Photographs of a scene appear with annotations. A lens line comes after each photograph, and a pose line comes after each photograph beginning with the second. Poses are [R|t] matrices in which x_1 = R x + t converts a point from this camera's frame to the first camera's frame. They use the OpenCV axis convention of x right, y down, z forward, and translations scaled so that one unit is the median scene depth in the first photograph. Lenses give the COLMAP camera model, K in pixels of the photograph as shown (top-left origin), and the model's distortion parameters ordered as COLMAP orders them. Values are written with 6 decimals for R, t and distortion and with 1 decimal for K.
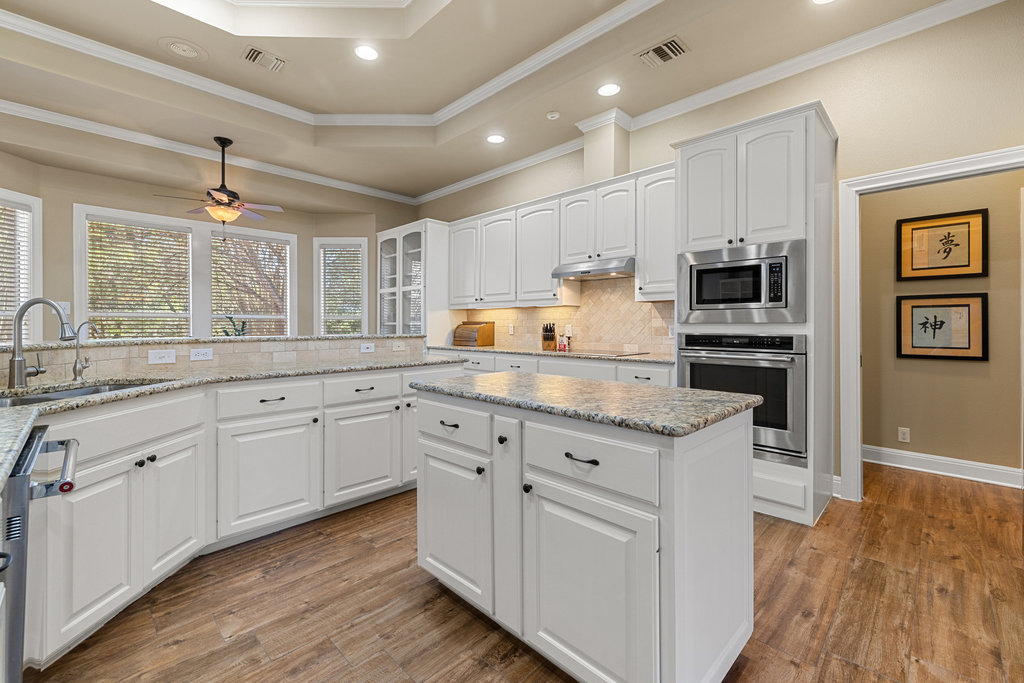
lens RADIAL K [[429.4, 0, 511.4], [0, 429.4, 324.1], [0, 0, 1]] dist [0.000376, -0.000124]
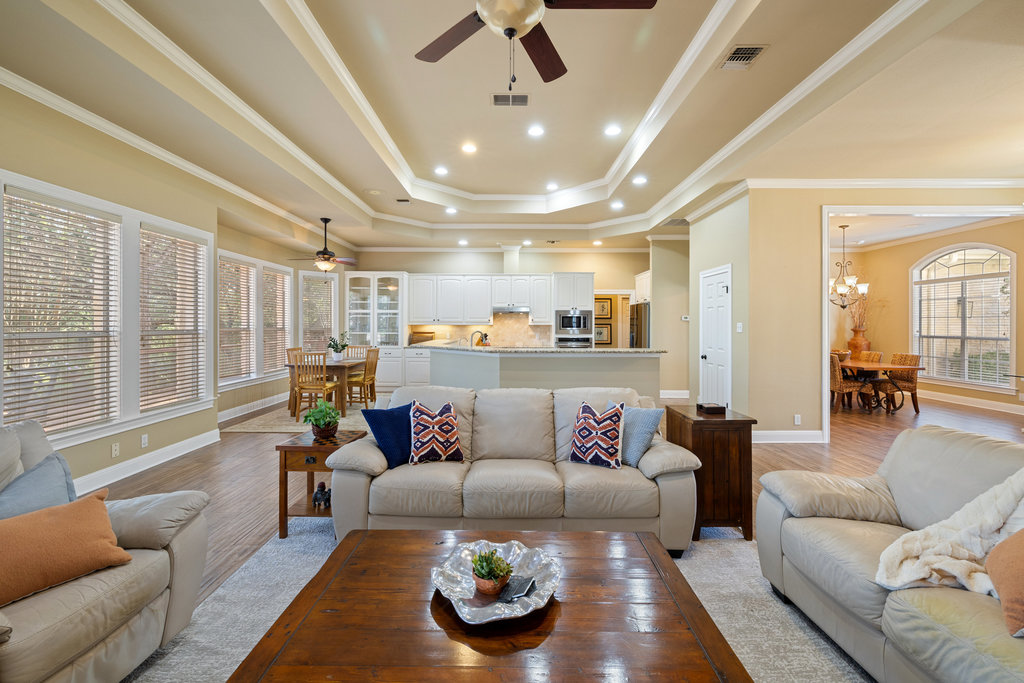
lens RADIAL K [[429.4, 0, 511.4], [0, 429.4, 324.1], [0, 0, 1]] dist [0.000376, -0.000124]
pose [[0.715678, 0.005689, 0.698408, -1.335655], [-0.002029, 0.999980, -0.006066, -0.035684], [-0.698428, 0.002924, 0.715675, -0.633947]]
